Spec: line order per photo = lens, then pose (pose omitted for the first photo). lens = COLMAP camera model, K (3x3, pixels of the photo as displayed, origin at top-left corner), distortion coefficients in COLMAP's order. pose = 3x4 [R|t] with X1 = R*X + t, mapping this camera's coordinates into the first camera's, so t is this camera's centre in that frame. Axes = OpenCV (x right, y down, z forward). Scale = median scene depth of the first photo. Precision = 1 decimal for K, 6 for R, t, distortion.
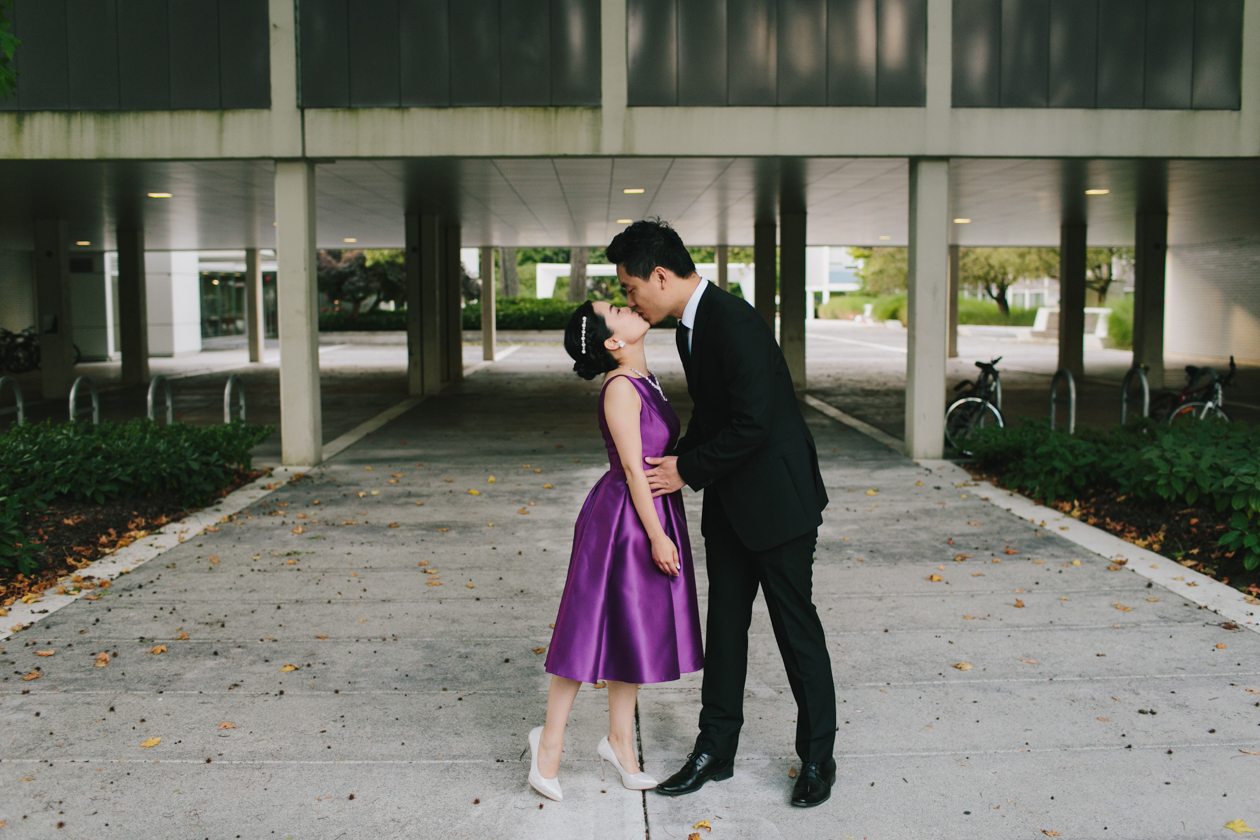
lens RADIAL K [[1148.1, 0, 630.0], [0, 1148.1, 420.0], [0, 0, 1]] dist [-0.118727, 0.145463]
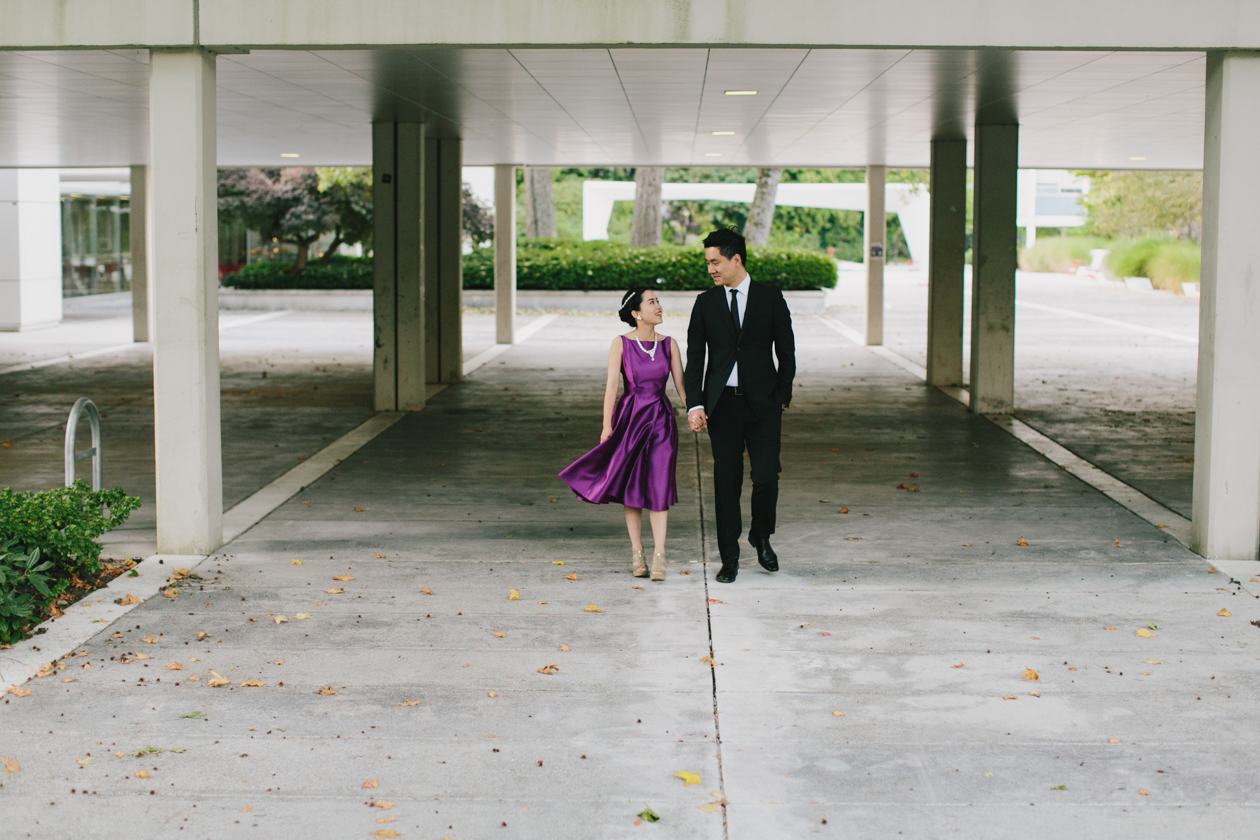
lens RADIAL K [[1772.9, 0, 630.0], [0, 1772.9, 420.0], [0, 0, 1]] dist [-0.187272, 0.454236]
pose [[0.998483, 0.014656, -0.053072, -0.005083], [-0.014682, 0.999892, -0.000096, -0.038323], [0.053065, 0.000875, 0.998591, 0.087143]]
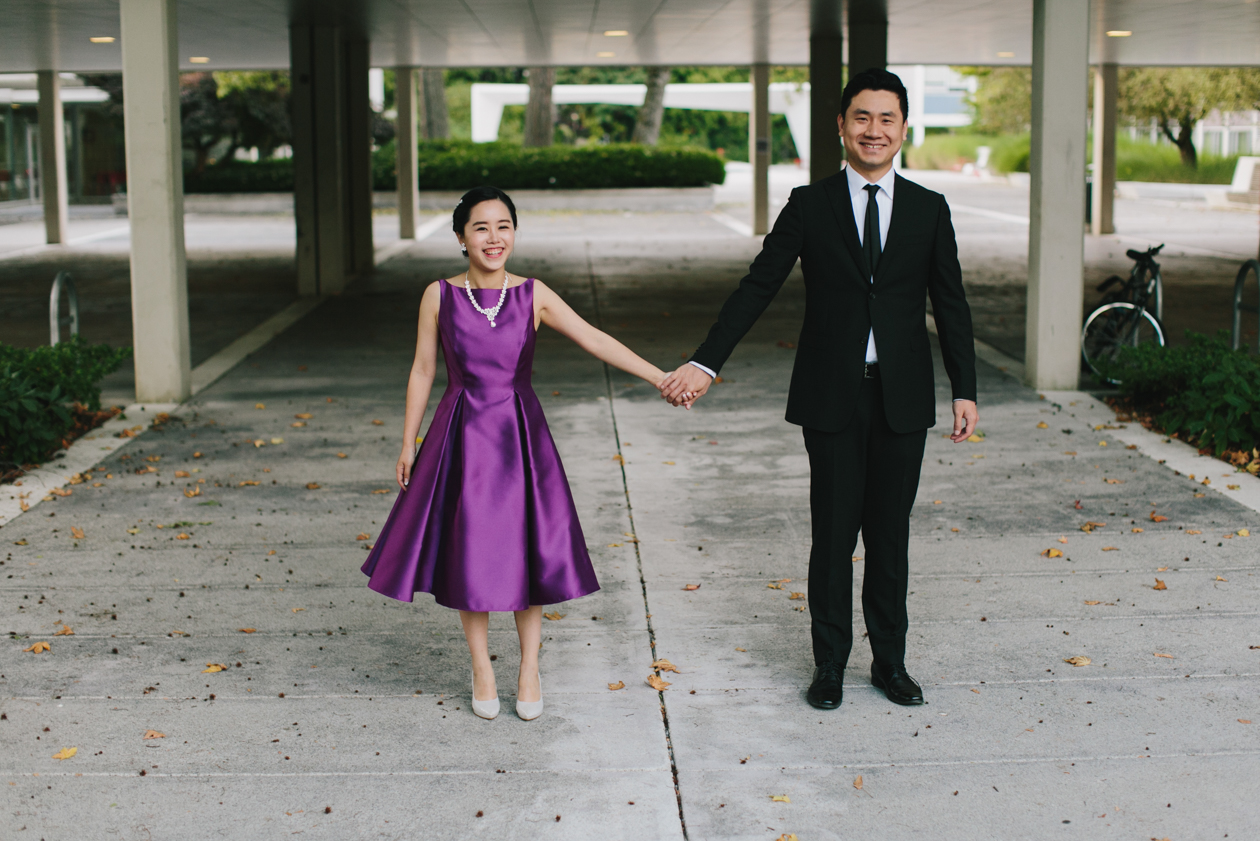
lens RADIAL K [[1772.9, 0, 630.0], [0, 1772.9, 420.5], [0, 0, 1]] dist [-0.187272, 0.454236]
pose [[0.999967, -0.003317, 0.007480, -0.011096], [0.002910, 0.998551, 0.053735, -0.006710], [-0.007647, -0.053711, 0.998527, -0.089133]]
